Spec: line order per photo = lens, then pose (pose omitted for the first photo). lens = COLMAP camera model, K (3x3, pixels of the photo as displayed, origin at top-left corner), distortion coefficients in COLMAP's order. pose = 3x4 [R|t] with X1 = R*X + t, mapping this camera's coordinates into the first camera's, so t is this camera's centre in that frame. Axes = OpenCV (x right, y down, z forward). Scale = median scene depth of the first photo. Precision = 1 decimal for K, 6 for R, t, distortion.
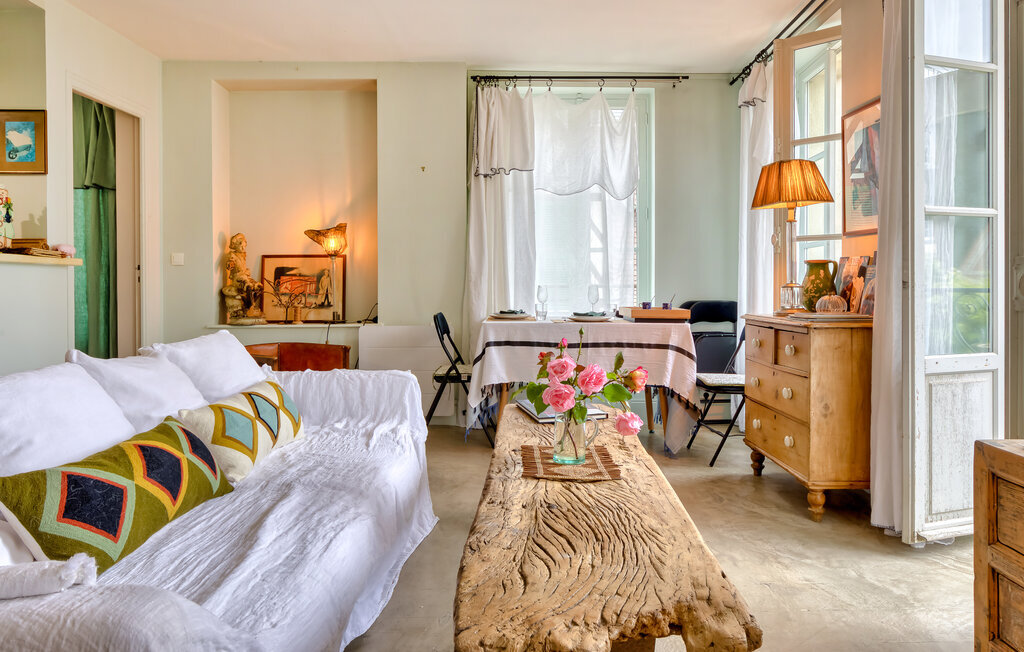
lens RADIAL K [[694.3, 0, 507.9], [0, 694.3, 298.2], [0, 0, 1]] dist [-0.003812, 0.000261]
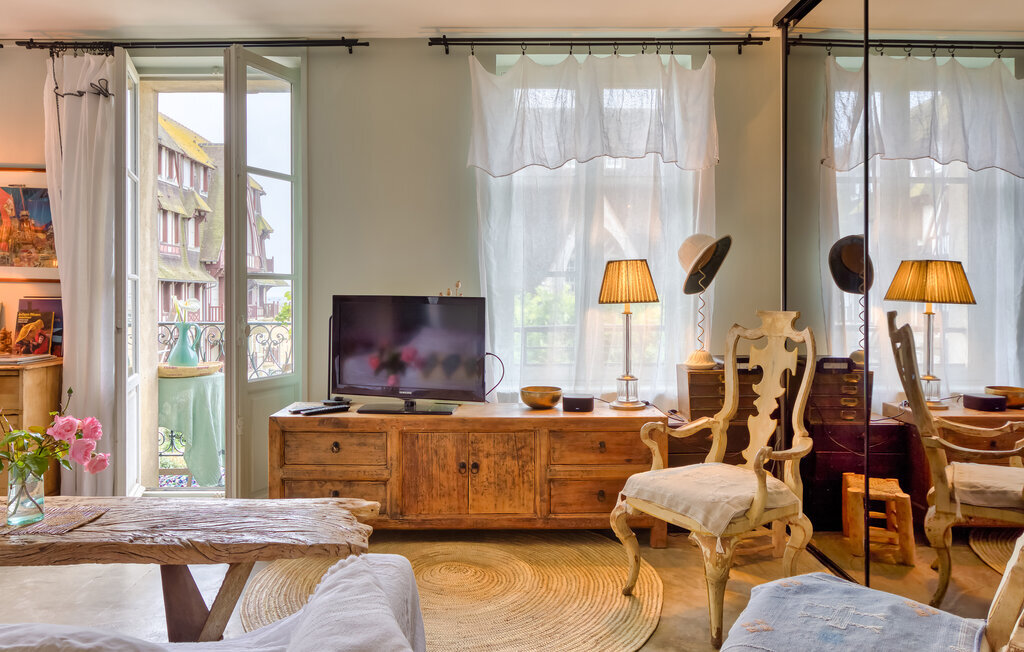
lens RADIAL K [[694.3, 0, 512.7], [0, 694.3, 292.8], [0, 0, 1]] dist [-0.003812, 0.000261]
pose [[-0.031233, 0.006294, 0.999492, -0.645364], [0.014251, 0.999881, -0.005851, -0.058028], [-0.999411, 0.014061, -0.031319, 0.204150]]
